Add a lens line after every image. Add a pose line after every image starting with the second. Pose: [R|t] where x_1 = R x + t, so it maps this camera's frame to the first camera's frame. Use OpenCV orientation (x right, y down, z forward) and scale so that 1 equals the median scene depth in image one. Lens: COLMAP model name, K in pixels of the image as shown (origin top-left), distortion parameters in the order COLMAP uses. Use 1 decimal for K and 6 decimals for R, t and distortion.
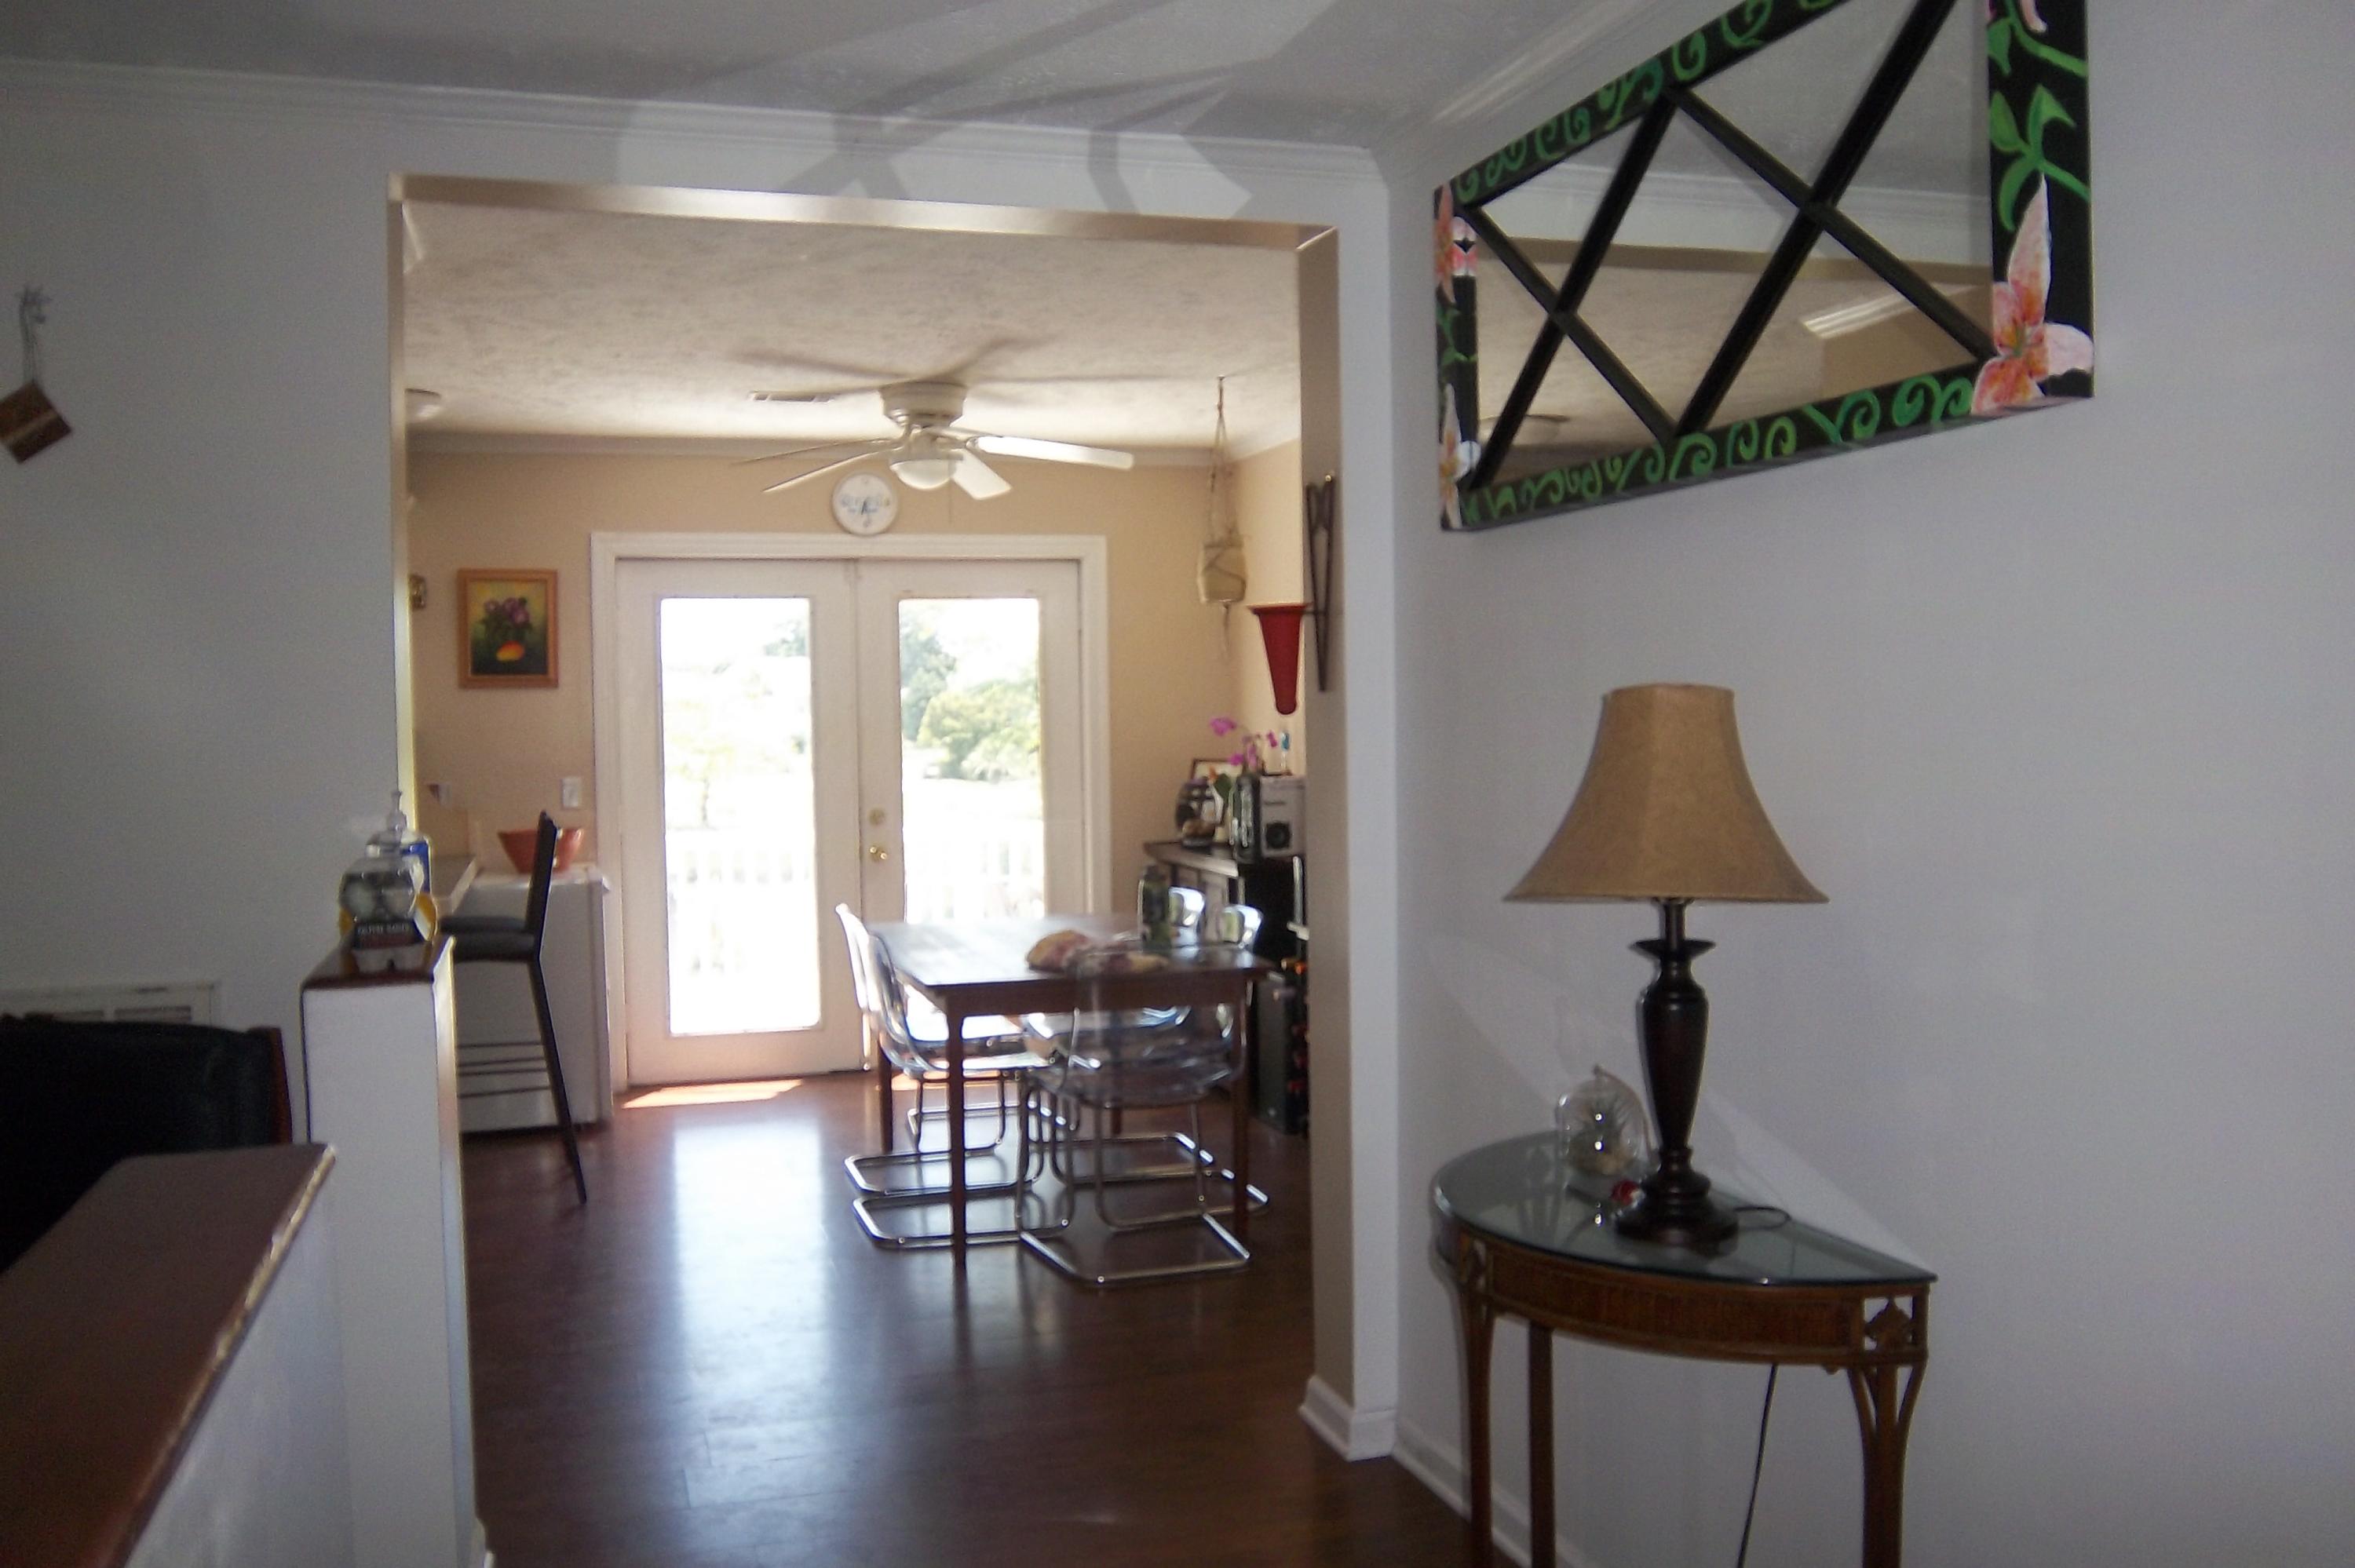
lens RADIAL K [[2016.1, 0, 1197.8], [0, 2016.1, 779.1], [0, 0, 1]] dist [-0.107365, 0.099640]
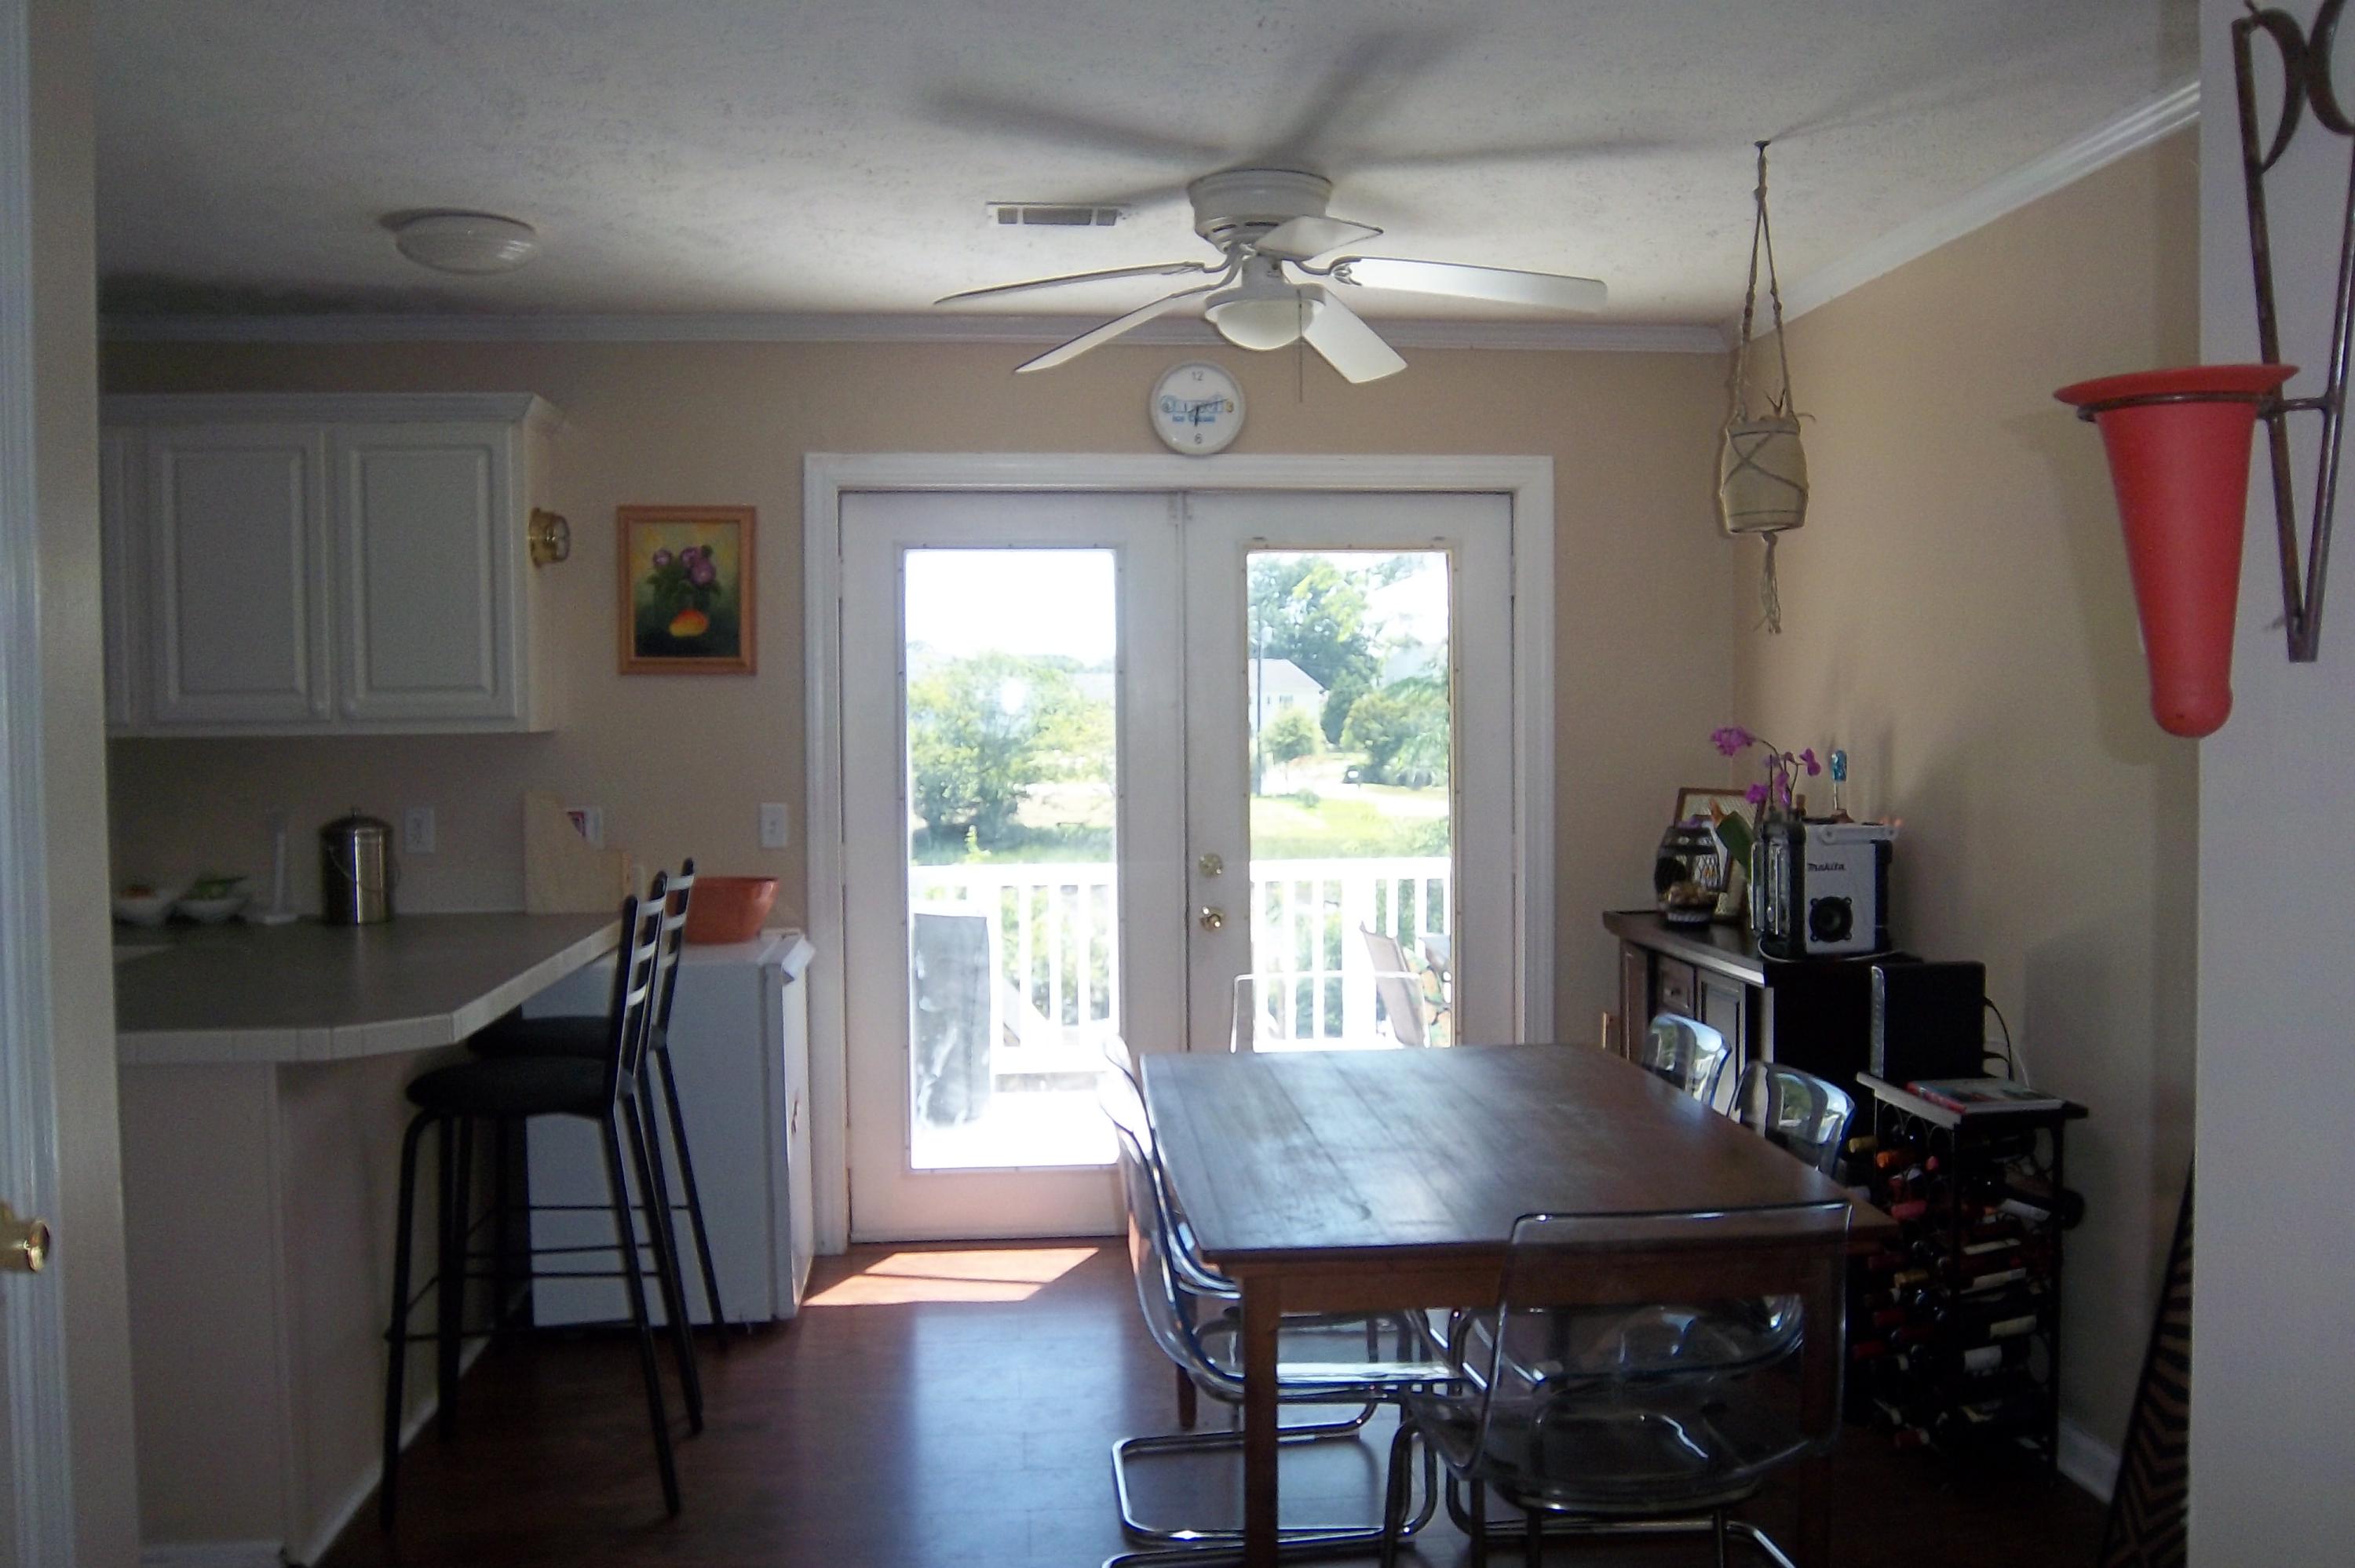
lens RADIAL K [[1990.1, 0, 1177.5], [0, 1990.1, 784.0], [0, 0, 1]] dist [-0.117754, 0.085058]
pose [[0.975453, 0.014800, -0.219711, -0.023183], [-0.014479, 0.999890, 0.003070, -0.012117], [0.219732, 0.000187, 0.975560, 0.359303]]
